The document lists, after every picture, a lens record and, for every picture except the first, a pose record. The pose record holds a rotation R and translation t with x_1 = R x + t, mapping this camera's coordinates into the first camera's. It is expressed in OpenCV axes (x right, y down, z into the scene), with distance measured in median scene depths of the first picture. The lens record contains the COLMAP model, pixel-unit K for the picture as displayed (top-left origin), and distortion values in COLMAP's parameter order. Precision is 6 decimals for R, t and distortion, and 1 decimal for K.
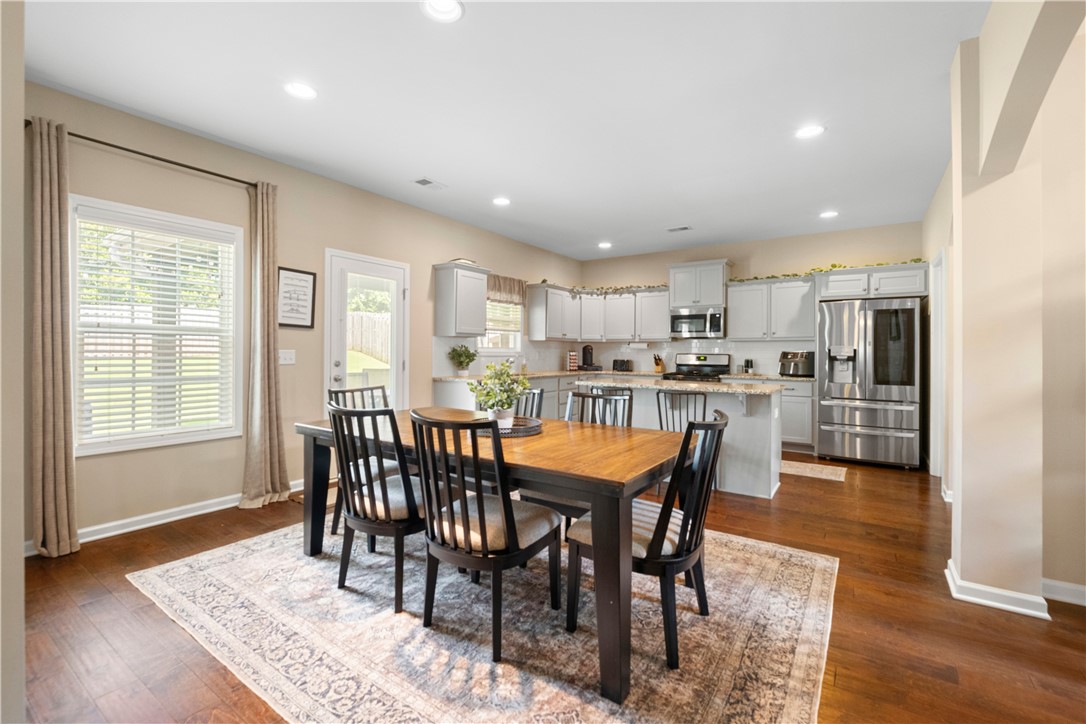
lens RADIAL K [[472.3, 0, 538.2], [0, 472.3, 356.4], [0, 0, 1]] dist [-0.000428, -0.000060]
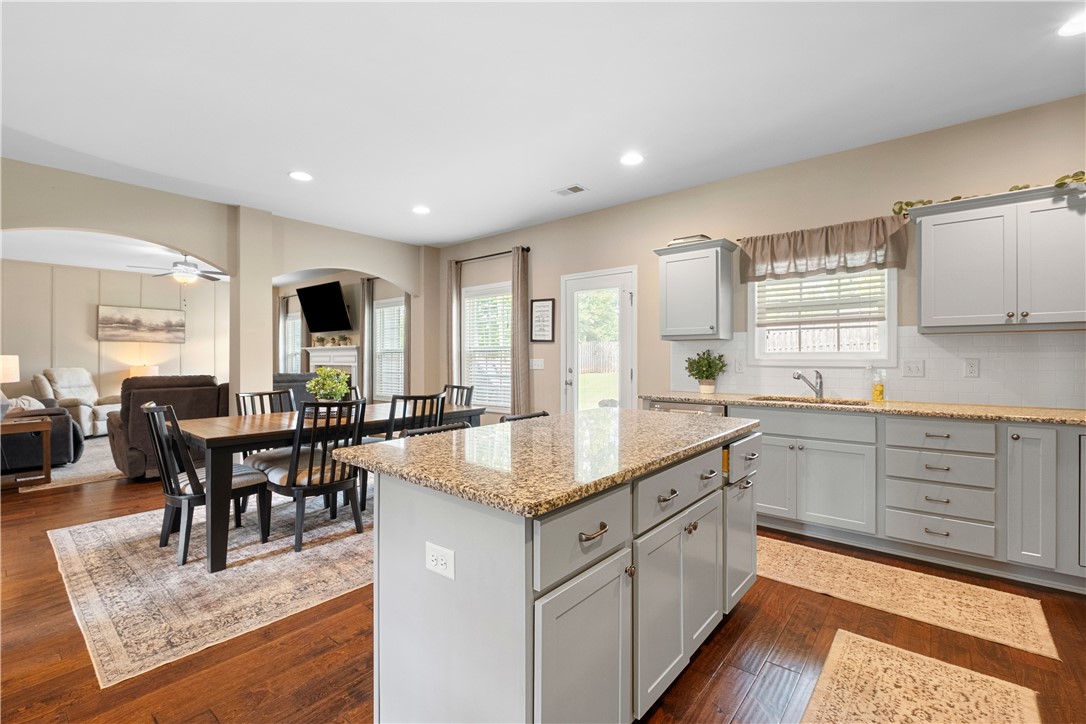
lens RADIAL K [[472.3, 0, 538.2], [0, 472.3, 356.4], [0, 0, 1]] dist [-0.000428, -0.000060]
pose [[-0.103688, 0.000676, -0.994610, 0.807885], [-0.001850, 0.999998, 0.000872, -0.021394], [0.994608, 0.001931, -0.103687, 1.101272]]
